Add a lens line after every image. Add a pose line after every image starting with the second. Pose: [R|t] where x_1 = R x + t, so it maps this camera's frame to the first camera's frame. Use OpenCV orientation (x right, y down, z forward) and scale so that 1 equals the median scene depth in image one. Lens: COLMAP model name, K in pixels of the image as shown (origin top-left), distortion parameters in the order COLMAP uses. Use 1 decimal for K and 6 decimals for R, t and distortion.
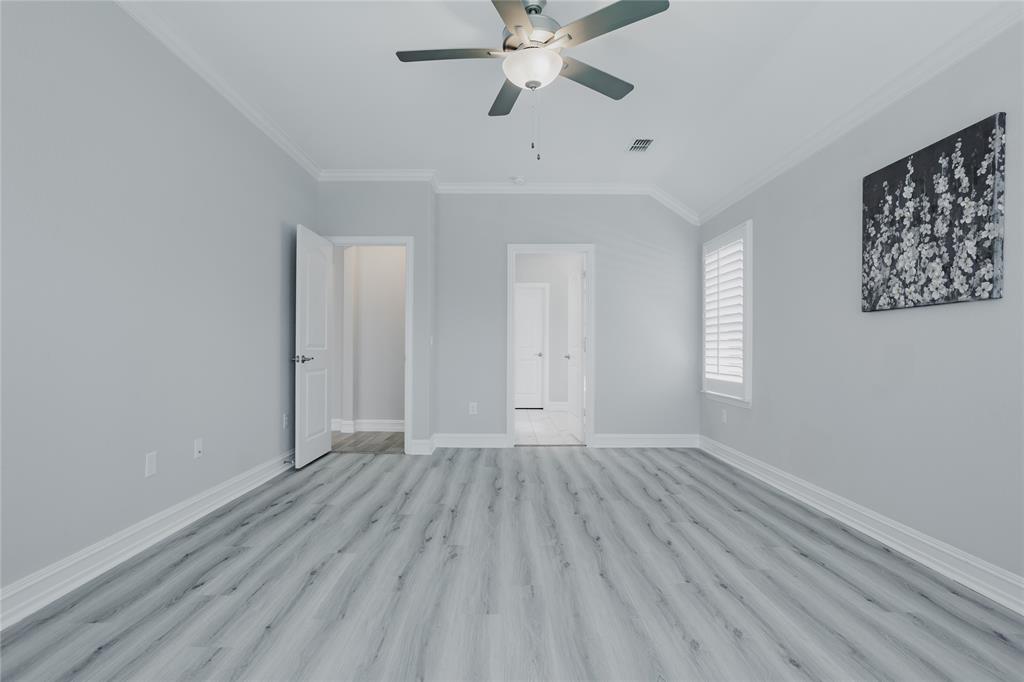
lens RADIAL K [[508.7, 0, 522.7], [0, 508.7, 346.8], [0, 0, 1]] dist [-0.052482, 0.038448]
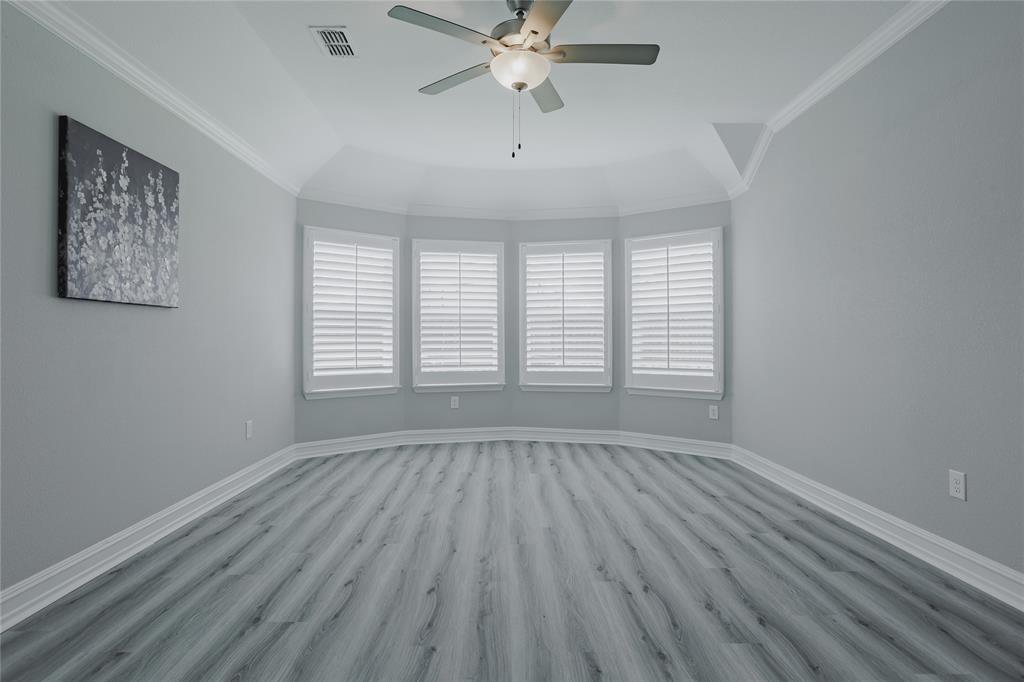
lens RADIAL K [[516.0, 0, 500.8], [0, 516.0, 336.8], [0, 0, 1]] dist [-0.062212, 0.034280]
pose [[-0.999373, -0.001538, 0.035384, 0.014817], [-0.001804, 0.999970, -0.007506, -0.008664], [-0.035372, -0.007565, -0.999346, 1.942722]]
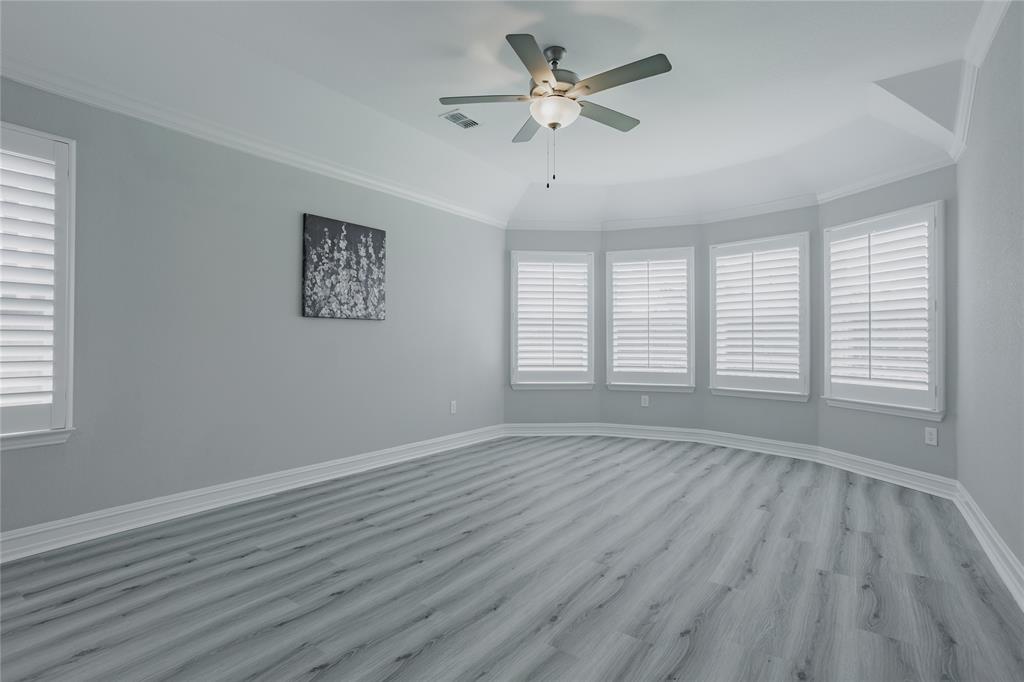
lens RADIAL K [[487.5, 0, 504.5], [0, 487.5, 339.5], [0, 0, 1]] dist [-0.063849, 0.031146]
pose [[-0.788041, -0.004474, 0.615607, -0.561782], [-0.008716, 0.999954, -0.003889, -0.011550], [-0.615562, -0.008431, -0.788044, 1.885550]]
